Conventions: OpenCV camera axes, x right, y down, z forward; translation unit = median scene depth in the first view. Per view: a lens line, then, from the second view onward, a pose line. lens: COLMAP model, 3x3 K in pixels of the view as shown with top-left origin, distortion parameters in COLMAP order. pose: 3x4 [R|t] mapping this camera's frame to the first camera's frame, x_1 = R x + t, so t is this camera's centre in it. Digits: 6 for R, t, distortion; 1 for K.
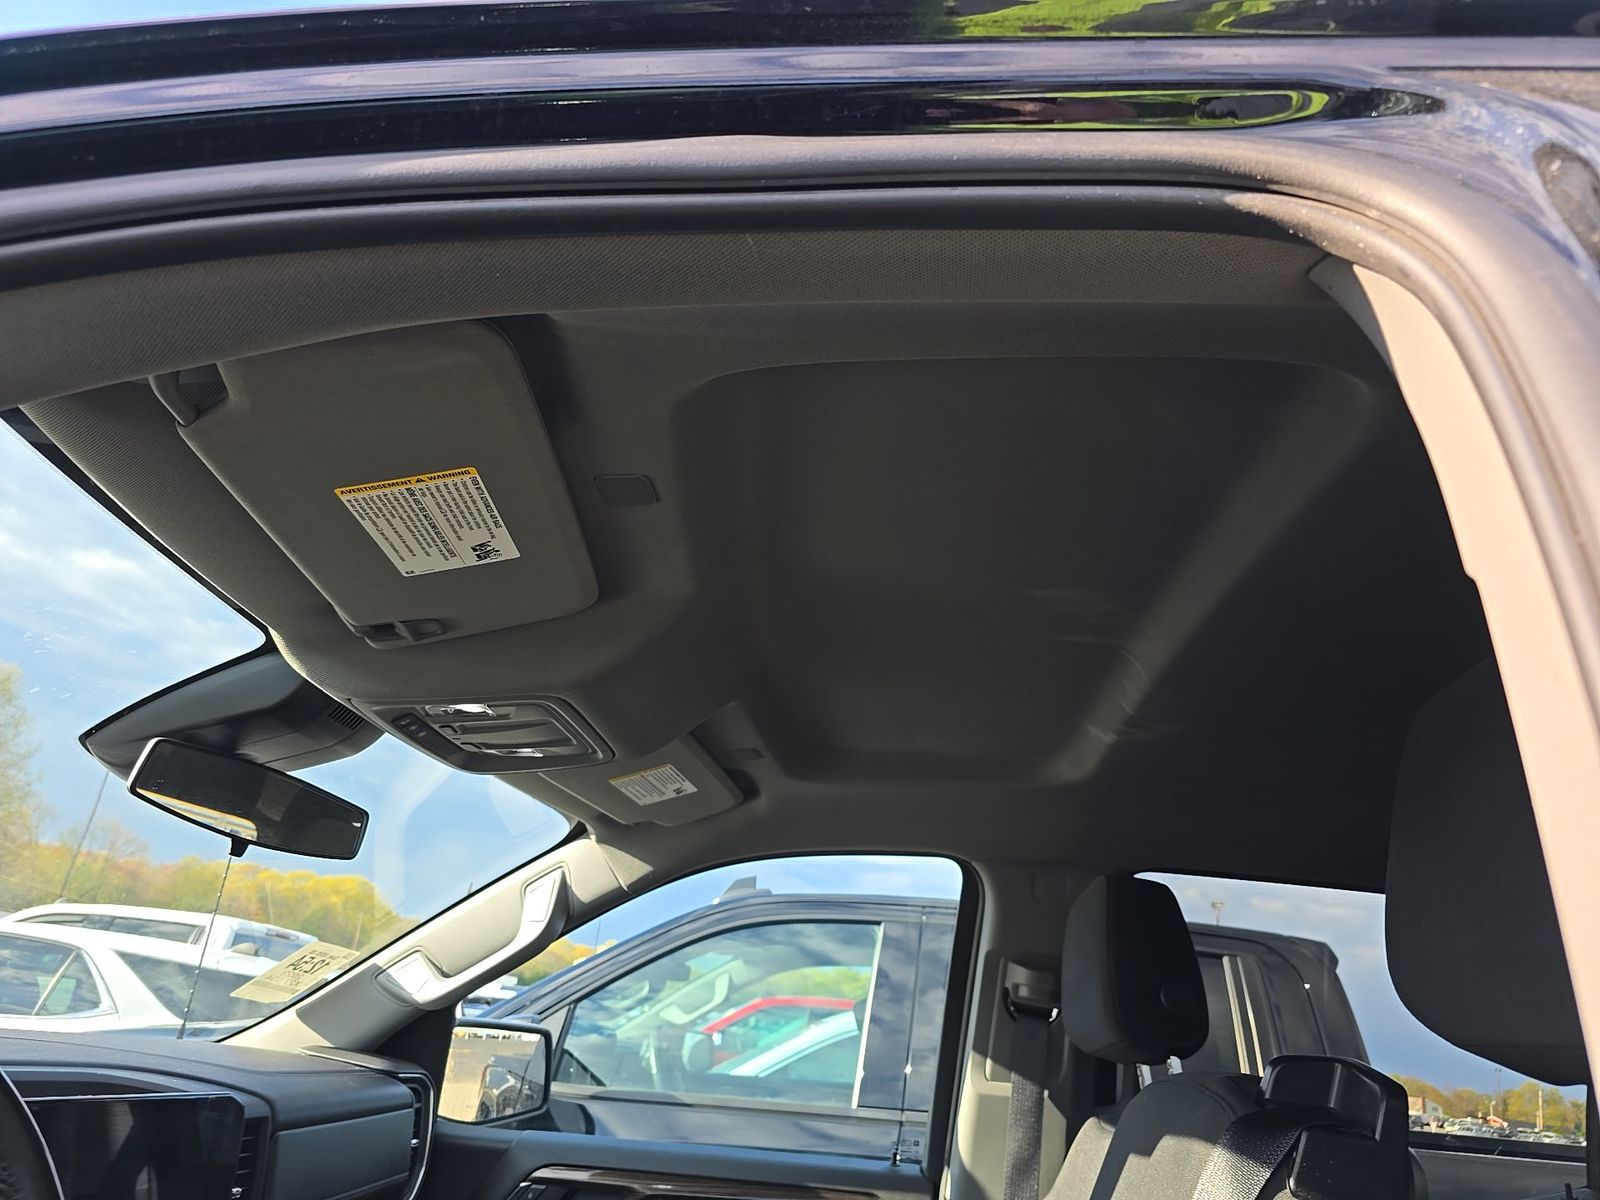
lens RADIAL K [[1088.1, 0, 799.0], [0, 1088.1, 598.1], [0, 0, 1]] dist [0.033336, -0.019083]
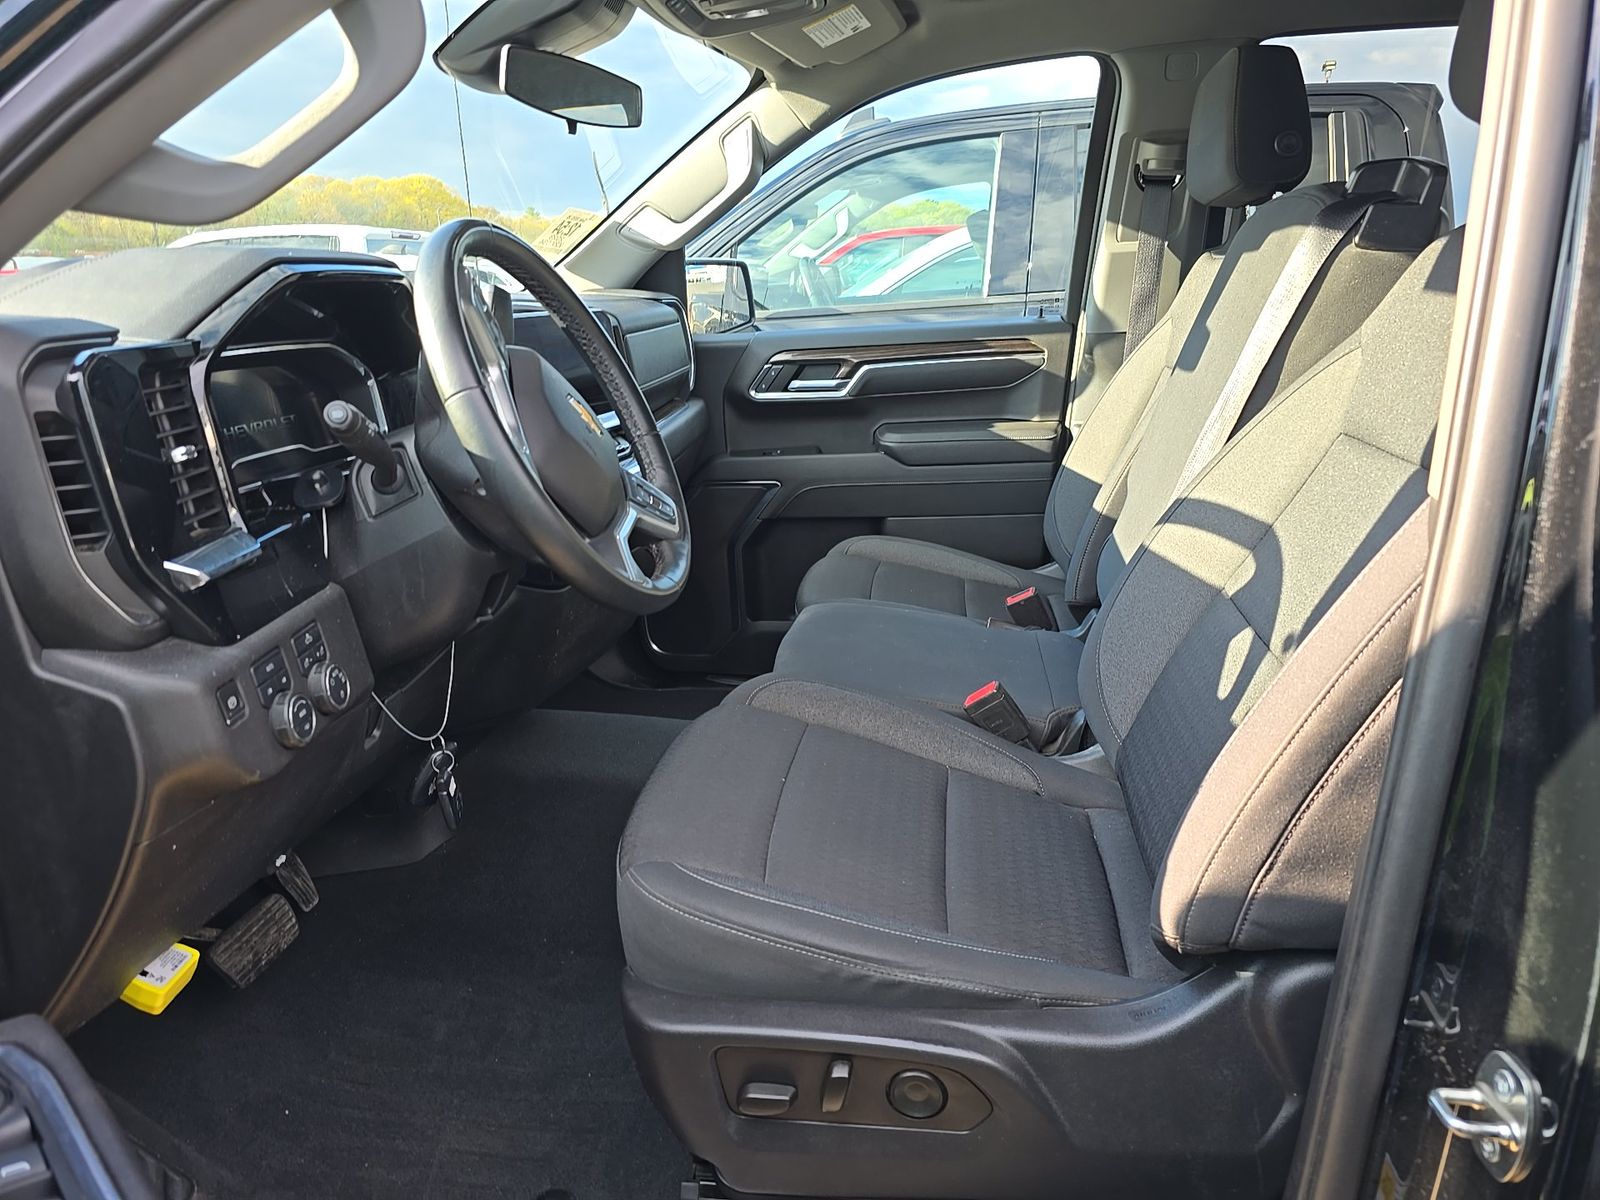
lens RADIAL K [[1088.1, 0, 795.6], [0, 1088.1, 609.0], [0, 0, 1]] dist [0.033336, -0.019083]
pose [[0.988664, -0.102620, -0.109604, -0.099039], [0.148603, 0.773169, 0.616545, -0.063565], [0.021473, -0.625843, 0.779653, -0.250331]]
